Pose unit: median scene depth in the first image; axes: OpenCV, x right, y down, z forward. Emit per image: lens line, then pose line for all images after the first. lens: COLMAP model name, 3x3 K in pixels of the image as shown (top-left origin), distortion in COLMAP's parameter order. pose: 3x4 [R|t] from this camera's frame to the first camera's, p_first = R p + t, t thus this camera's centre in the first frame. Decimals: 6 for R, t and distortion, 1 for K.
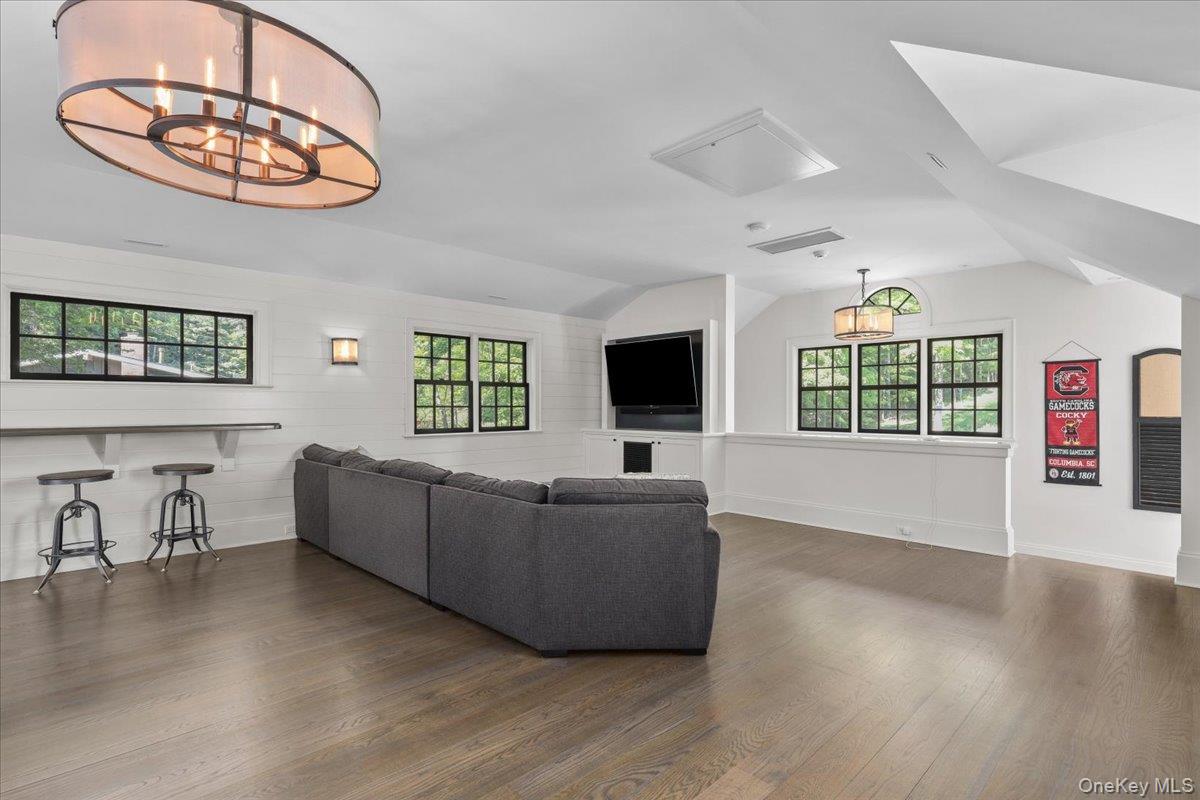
lens RADIAL K [[567.1, 0, 599.2], [0, 567.1, 406.8], [0, 0, 1]] dist [0.002934, 0.000669]
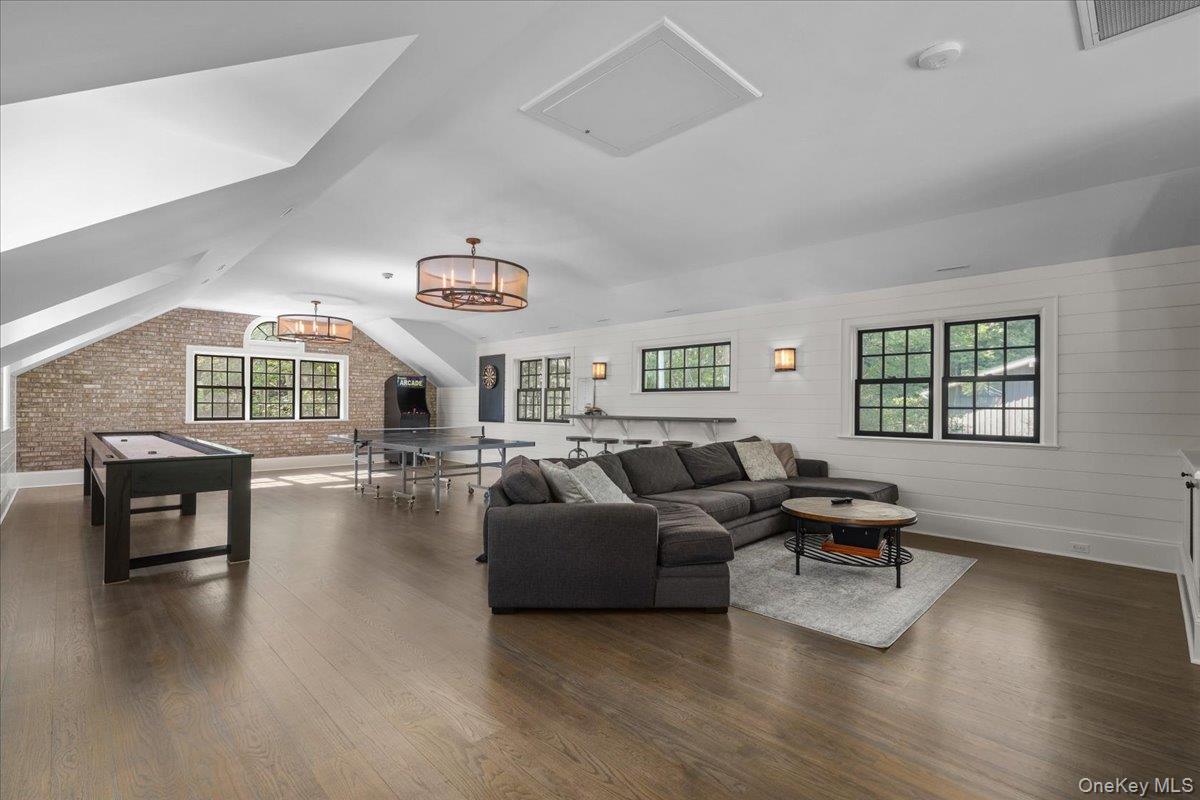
lens RADIAL K [[545.3, 0, 600.7], [0, 545.3, 402.3], [0, 0, 1]] dist [-0.000498, 0.000349]
pose [[0.022266, -0.005163, -0.999739, 0.816154], [-0.006232, 0.999967, -0.005303, -0.002029], [0.999733, 0.006348, 0.022233, 0.723100]]
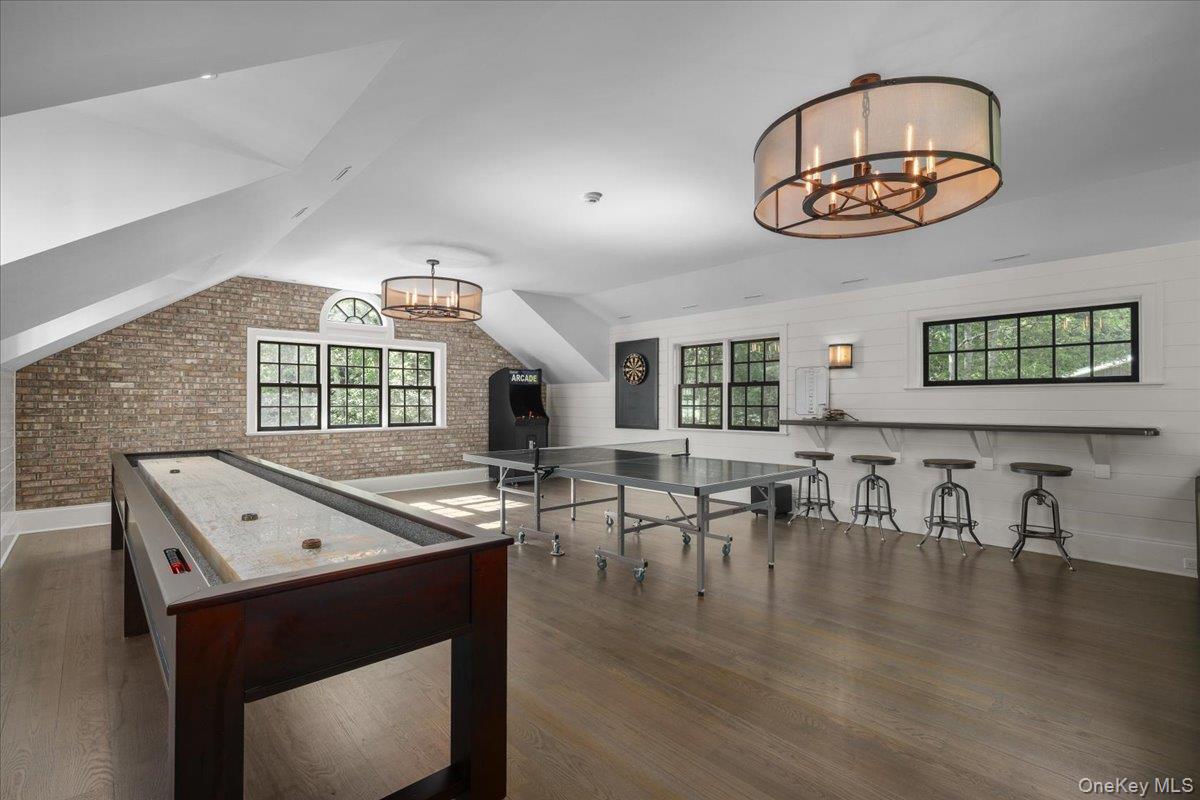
lens RADIAL K [[545.3, 0, 598.4], [0, 545.3, 400.0], [0, 0, 1]] dist [-0.000498, 0.000349]
pose [[-0.008426, -0.008924, -0.999925, 0.262711], [0.000636, 0.999960, -0.008929, -0.005515], [0.999964, -0.000711, -0.008420, 0.224517]]
